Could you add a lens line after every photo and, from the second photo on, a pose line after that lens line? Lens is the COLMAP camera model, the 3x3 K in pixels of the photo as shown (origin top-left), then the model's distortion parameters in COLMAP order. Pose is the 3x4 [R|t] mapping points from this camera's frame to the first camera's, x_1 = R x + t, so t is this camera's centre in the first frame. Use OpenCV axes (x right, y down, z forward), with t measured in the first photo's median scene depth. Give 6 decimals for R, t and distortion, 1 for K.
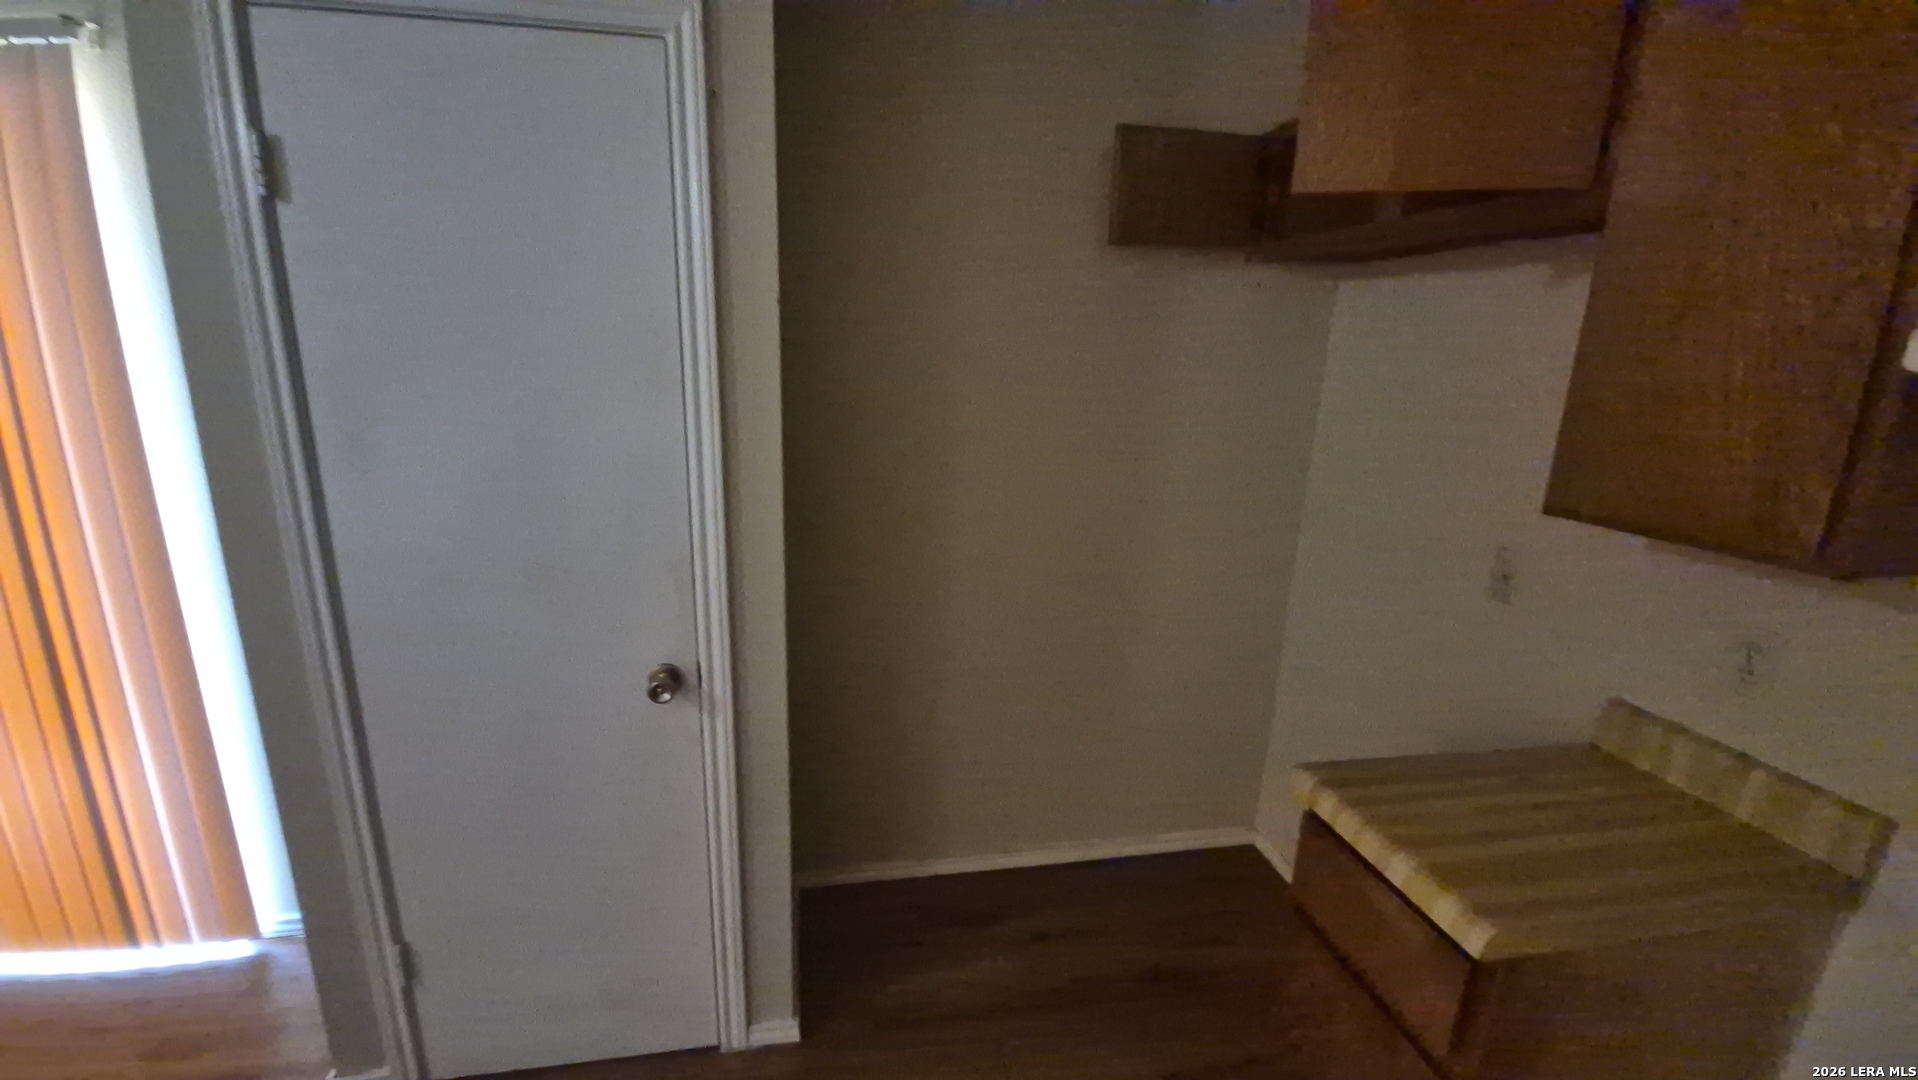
lens RADIAL K [[767.1, 0, 948.5], [0, 767.1, 548.1], [0, 0, 1]] dist [-0.001505, -0.000376]
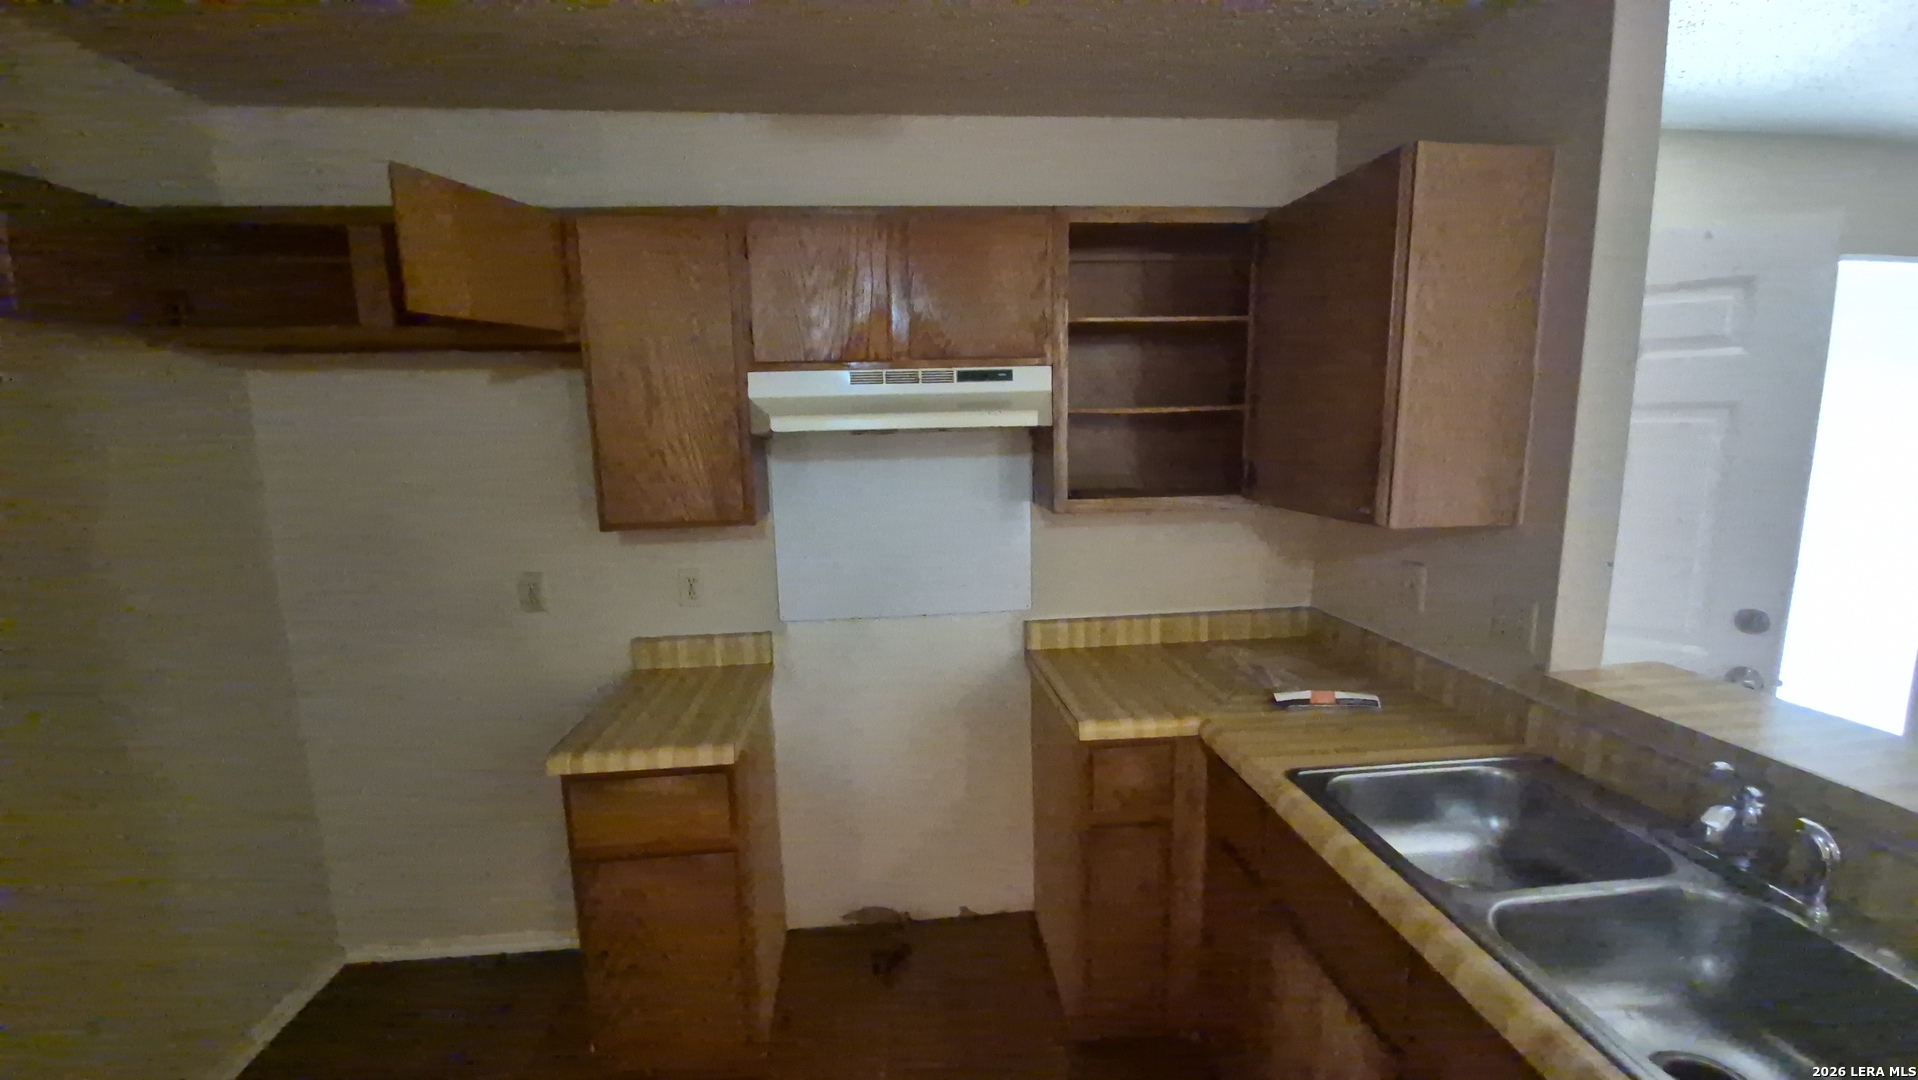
lens RADIAL K [[715.6, 0, 959.0], [0, 715.6, 540.0], [0, 0, 1]] dist [-0.034535, -0.000070]
pose [[0.094083, -0.179274, 0.979290, -0.579036], [0.271780, 0.950916, 0.147969, -0.043316], [-0.957750, 0.252230, 0.138188, 0.101748]]
